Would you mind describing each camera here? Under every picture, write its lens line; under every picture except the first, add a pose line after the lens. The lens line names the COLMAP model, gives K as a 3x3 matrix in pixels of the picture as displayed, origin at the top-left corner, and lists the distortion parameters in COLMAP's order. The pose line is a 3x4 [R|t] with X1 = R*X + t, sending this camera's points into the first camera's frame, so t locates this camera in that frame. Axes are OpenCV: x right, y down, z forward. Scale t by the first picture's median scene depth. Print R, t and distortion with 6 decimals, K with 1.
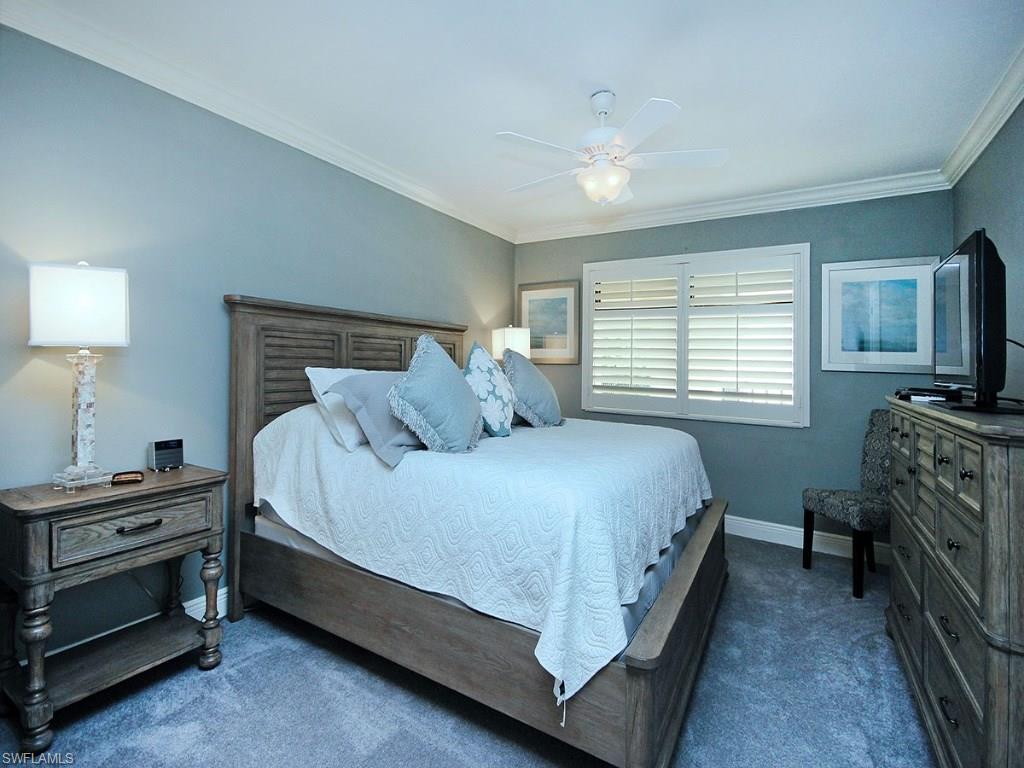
lens RADIAL K [[480.5, 0, 508.5], [0, 480.5, 356.8], [0, 0, 1]] dist [0.000769, -0.000195]
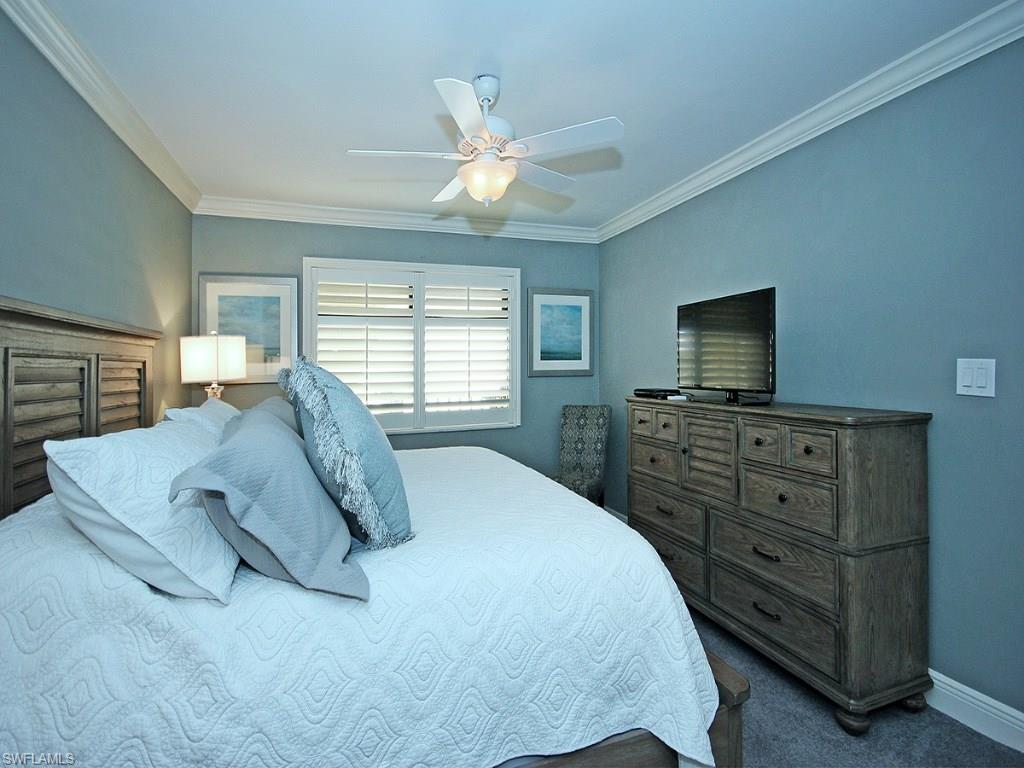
lens RADIAL K [[480.5, 0, 508.5], [0, 480.5, 356.8], [0, 0, 1]] dist [0.000769, -0.000195]
pose [[0.650125, -0.015685, 0.759665, -0.279906], [0.021437, 0.999768, 0.002297, -0.024598], [-0.759525, 0.014792, 0.650310, 0.258396]]
